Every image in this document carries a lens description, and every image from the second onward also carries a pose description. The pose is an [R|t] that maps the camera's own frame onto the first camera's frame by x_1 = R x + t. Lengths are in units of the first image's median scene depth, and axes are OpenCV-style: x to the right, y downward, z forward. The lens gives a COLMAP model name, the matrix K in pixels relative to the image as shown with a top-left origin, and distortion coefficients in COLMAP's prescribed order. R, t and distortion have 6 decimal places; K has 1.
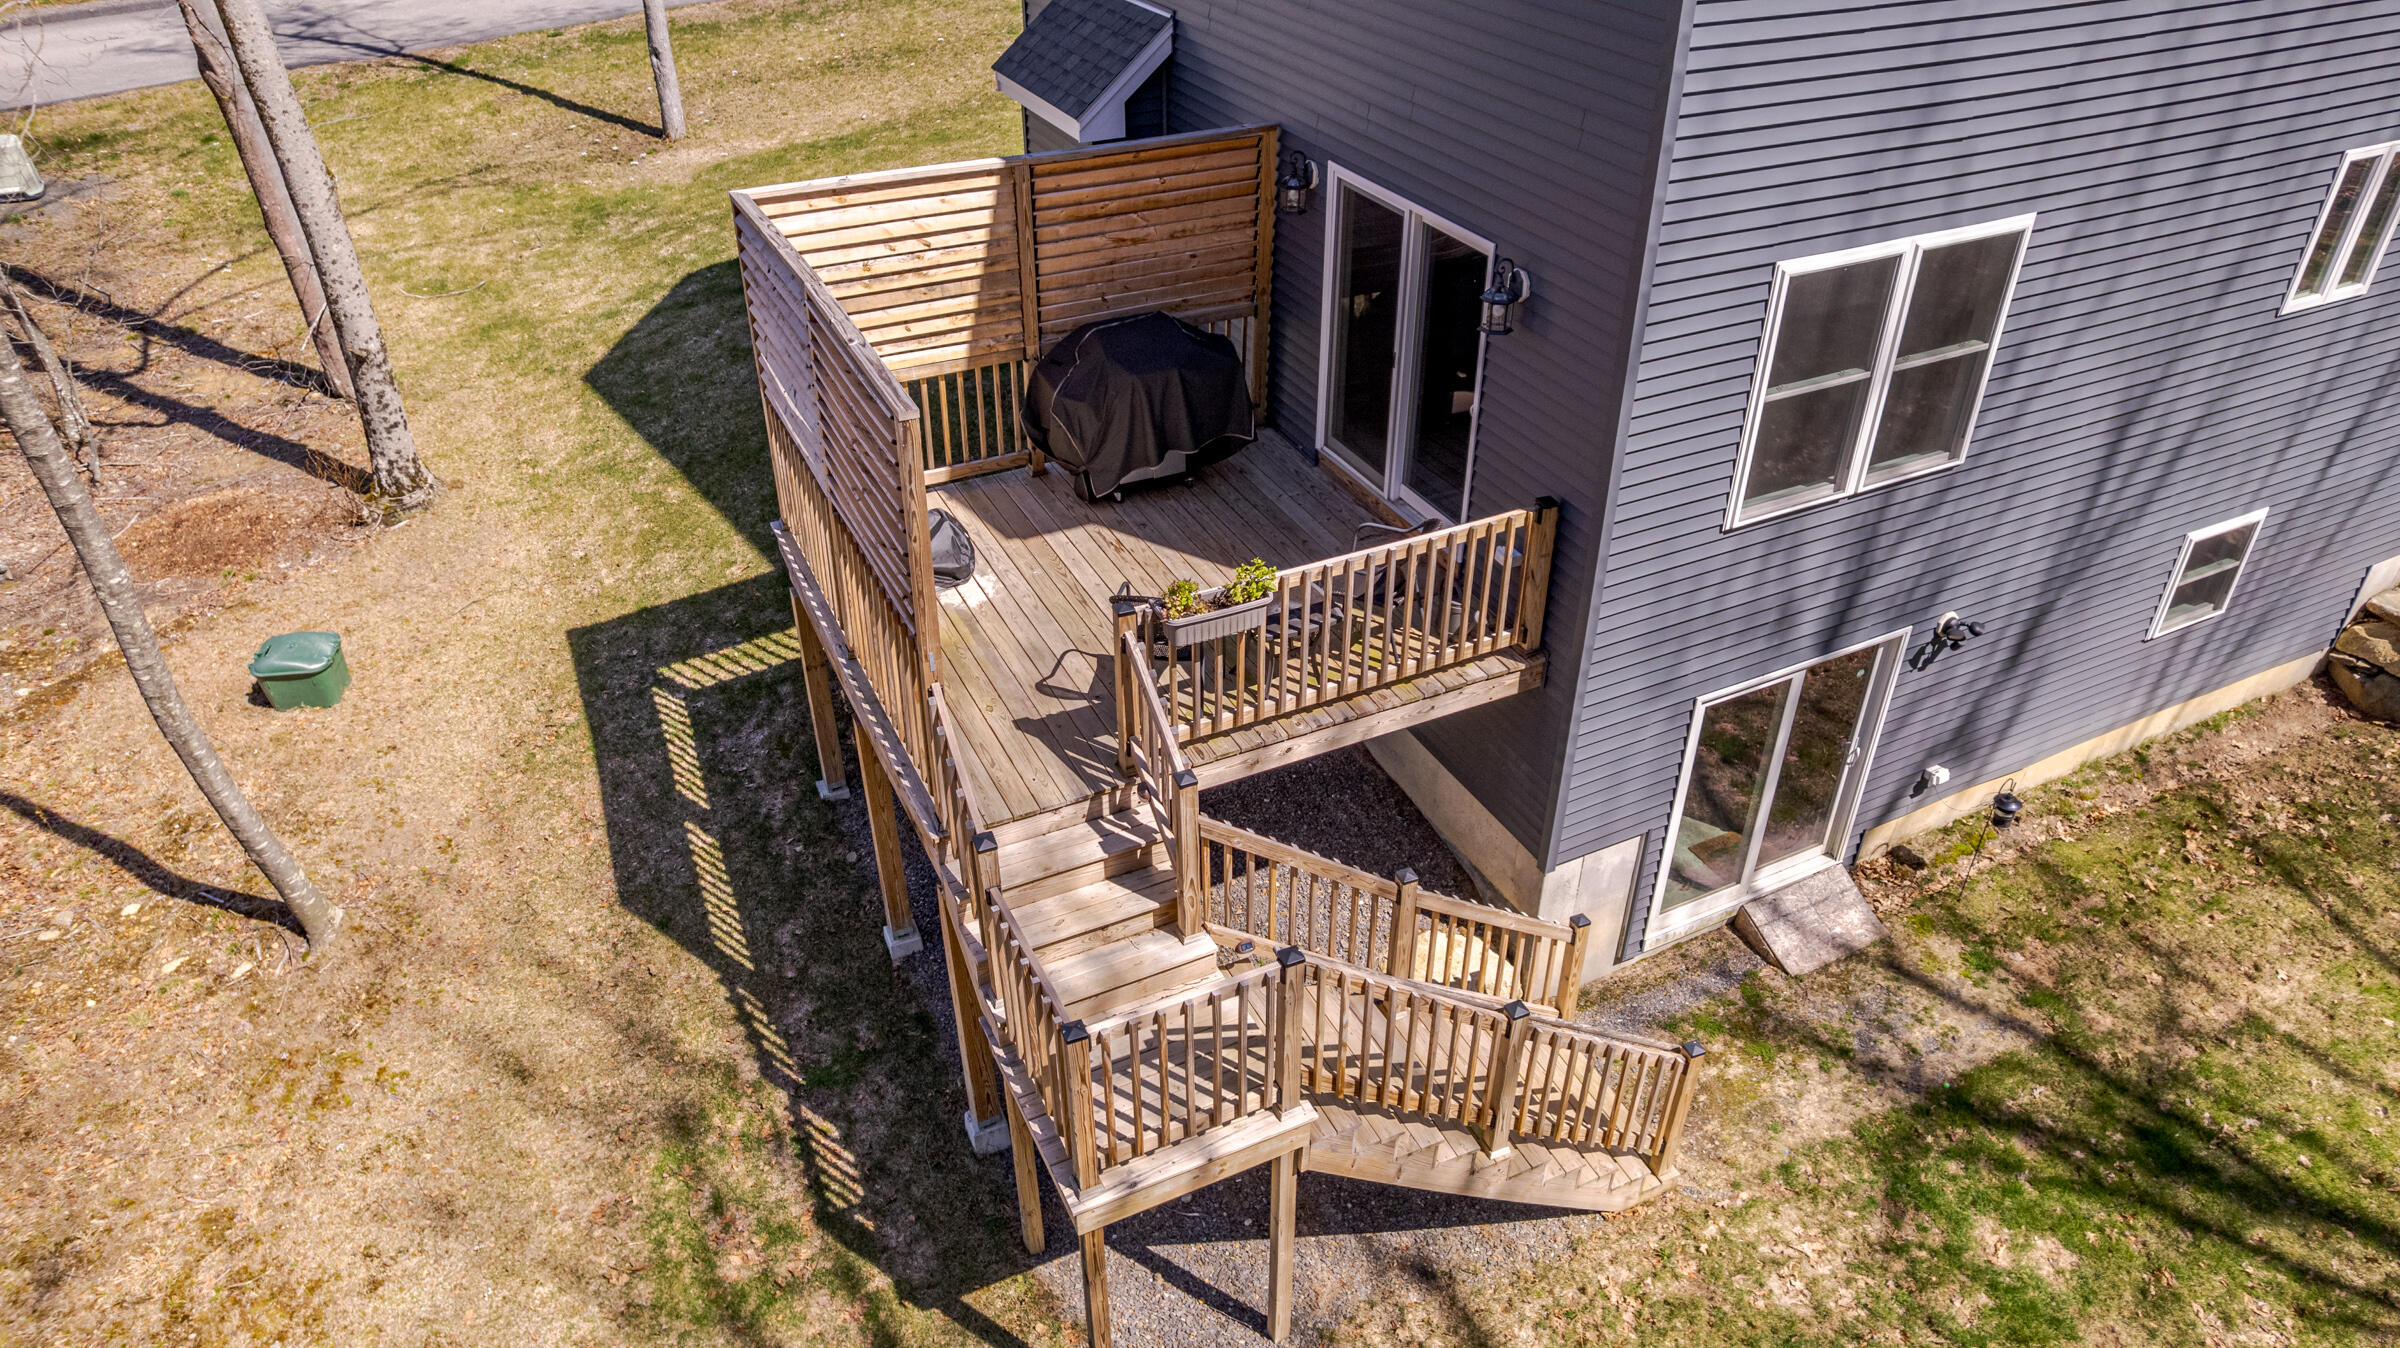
lens RADIAL K [[1527.3, 0, 1192.9], [0, 1527.3, 676.0], [0, 0, 1]] dist [-0.090967, 0.081653]
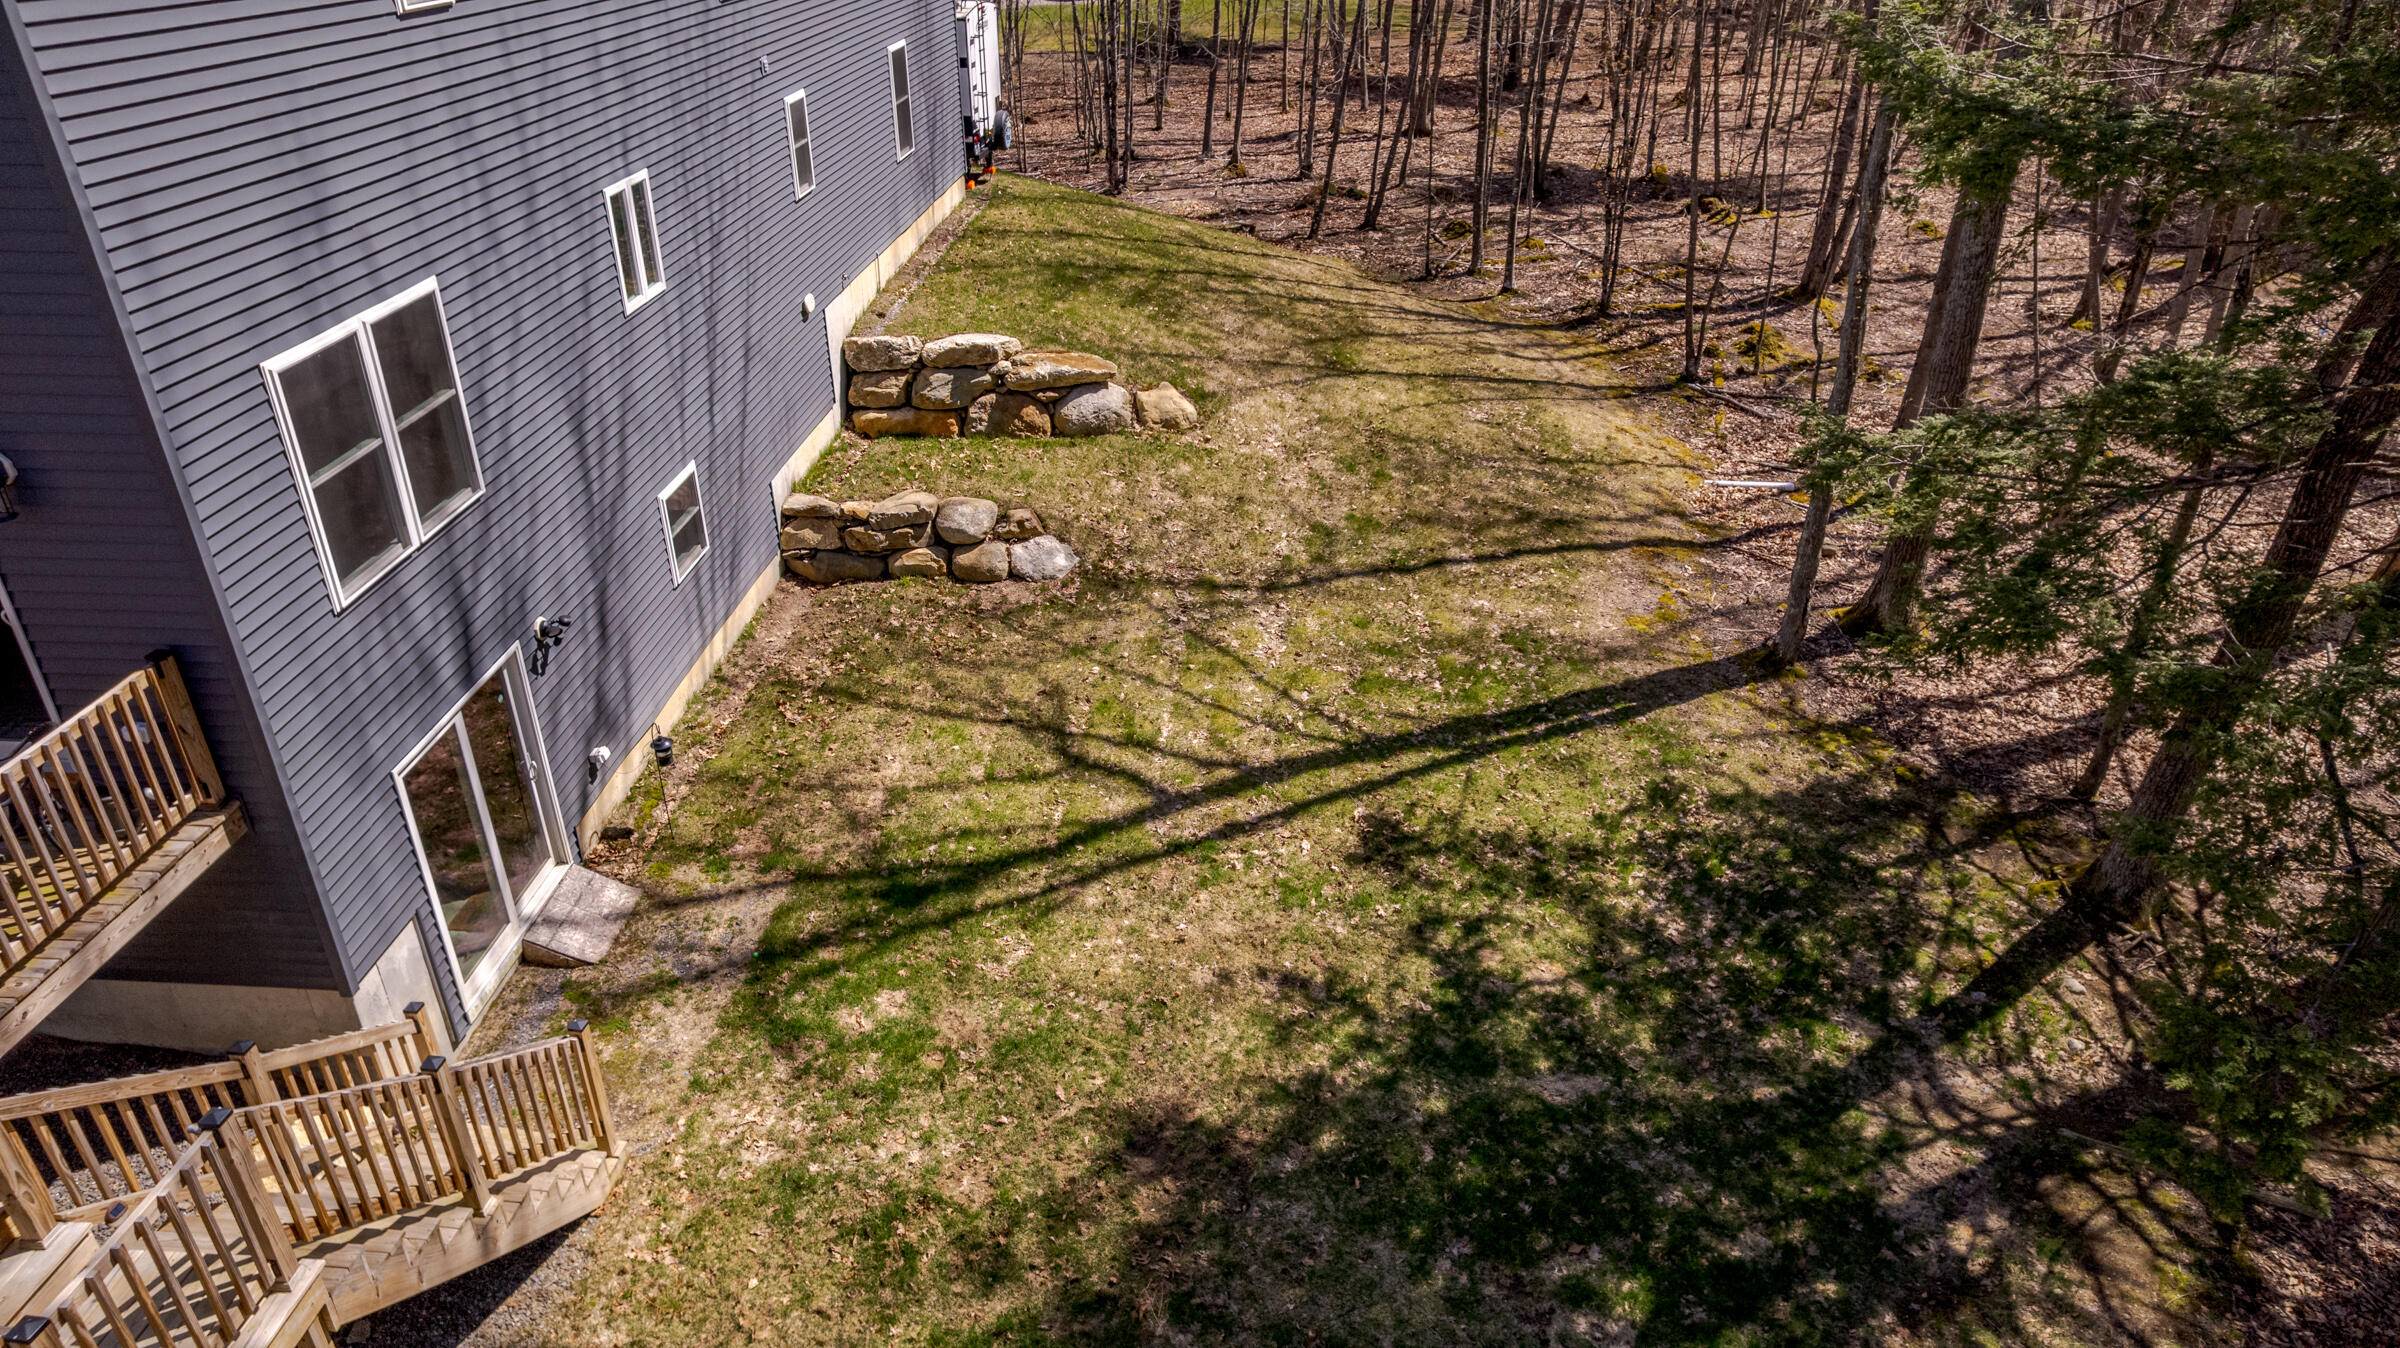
lens RADIAL K [[1527.3, 0, 1192.9], [0, 1527.3, 676.0], [0, 0, 1]] dist [-0.090967, 0.081653]
pose [[0.497728, -0.417564, 0.760202, -0.163303], [0.485666, 0.860365, 0.154601, 0.069357], [-0.718607, 0.292255, 0.631024, -0.090528]]
